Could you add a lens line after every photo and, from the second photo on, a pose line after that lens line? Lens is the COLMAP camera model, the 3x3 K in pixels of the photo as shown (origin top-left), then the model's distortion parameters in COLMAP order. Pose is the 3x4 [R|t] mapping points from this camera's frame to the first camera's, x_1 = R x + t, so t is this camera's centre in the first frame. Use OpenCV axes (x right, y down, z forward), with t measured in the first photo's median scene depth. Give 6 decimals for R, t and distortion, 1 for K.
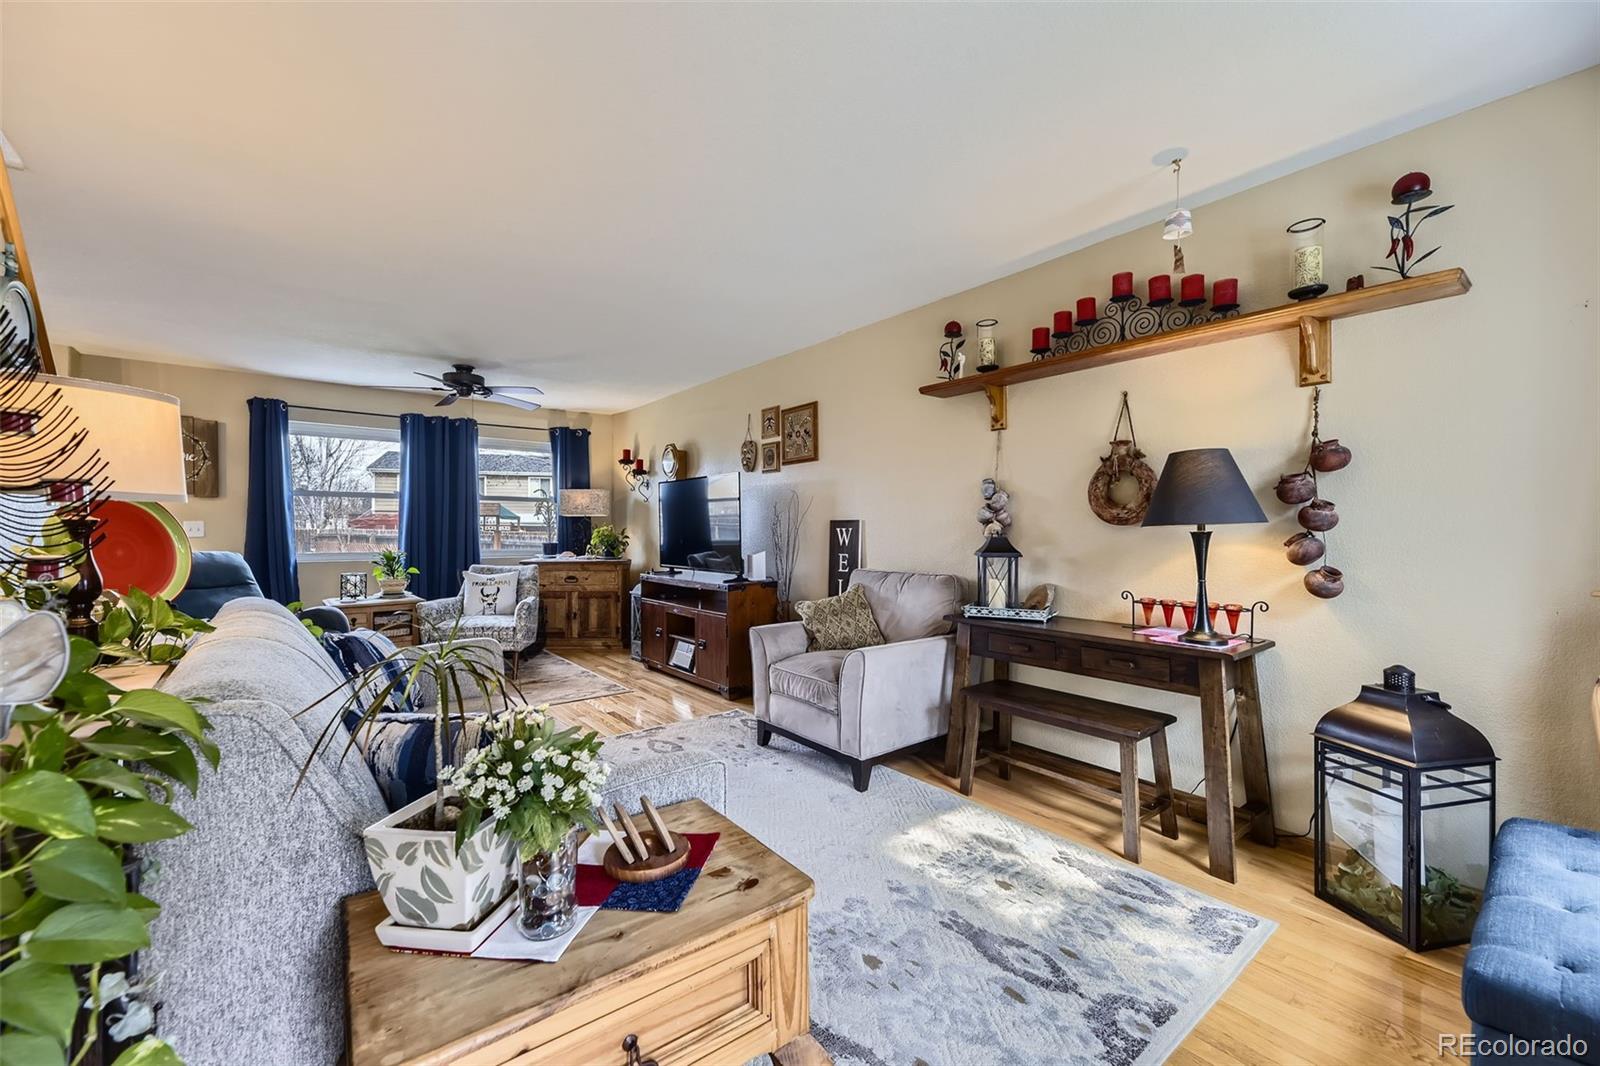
lens RADIAL K [[652.8, 0, 807.4], [0, 652.8, 528.4], [0, 0, 1]] dist [0.015864, -0.000133]
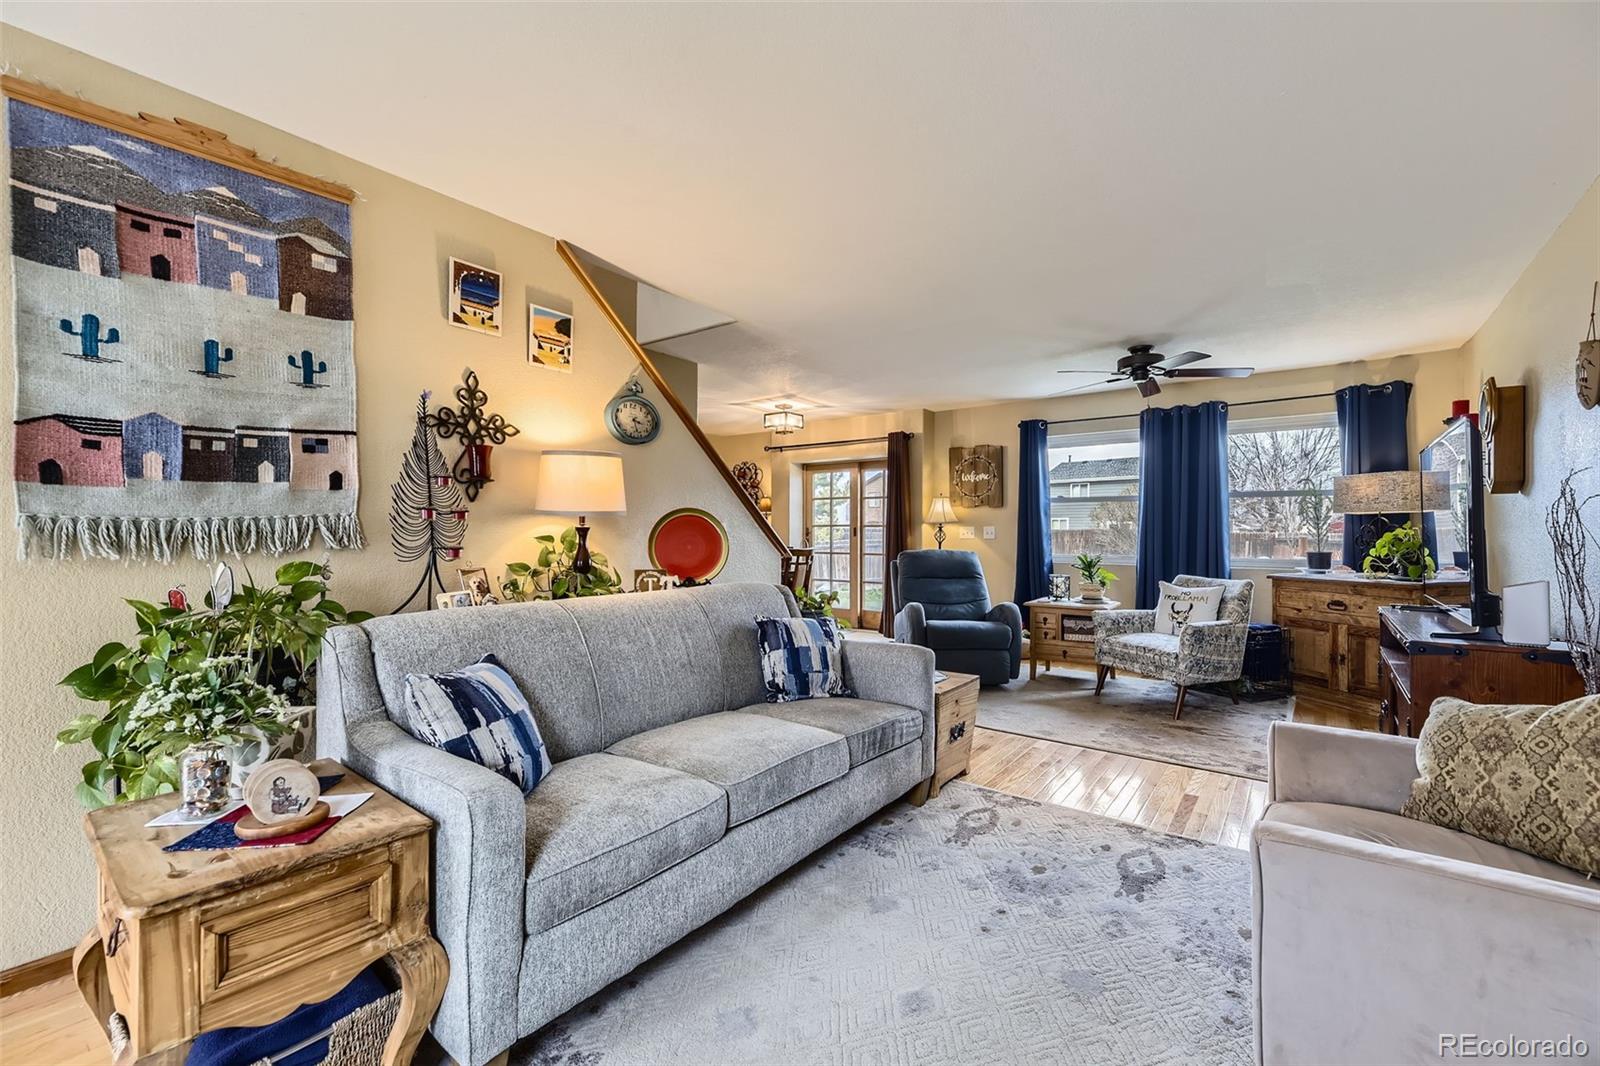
lens RADIAL K [[669.8, 0, 800.0], [0, 669.8, 533.0], [0, 0, 1]] dist [0.005470, 0.000053]
pose [[0.237025, 0.000968, -0.971503, 0.224859], [0.000364, 0.999999, 0.001085, 0.000371], [0.971504, -0.000611, 0.237024, 0.325155]]
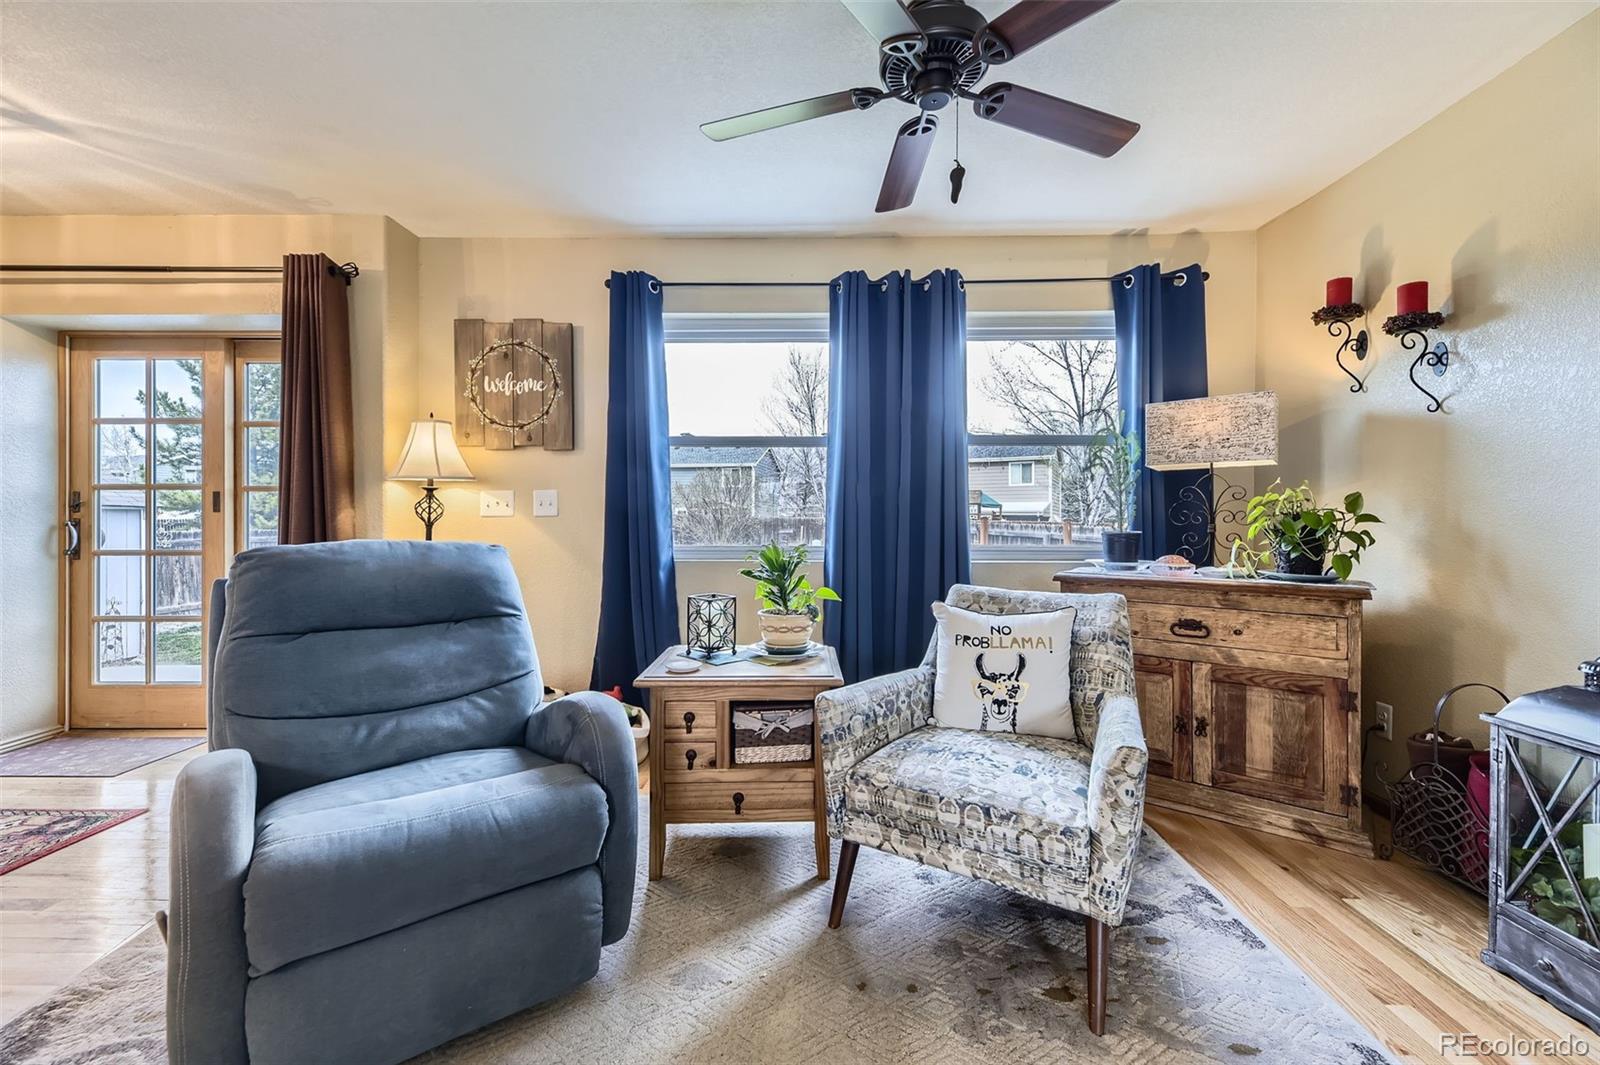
lens RADIAL K [[652.8, 0, 807.4], [0, 652.8, 527.9], [0, 0, 1]] dist [0.015864, -0.000133]
pose [[0.769738, 0.005775, -0.638334, -0.334458], [0.001266, 0.999943, 0.010573, 0.017041], [0.638359, -0.008946, 0.769687, 0.652936]]
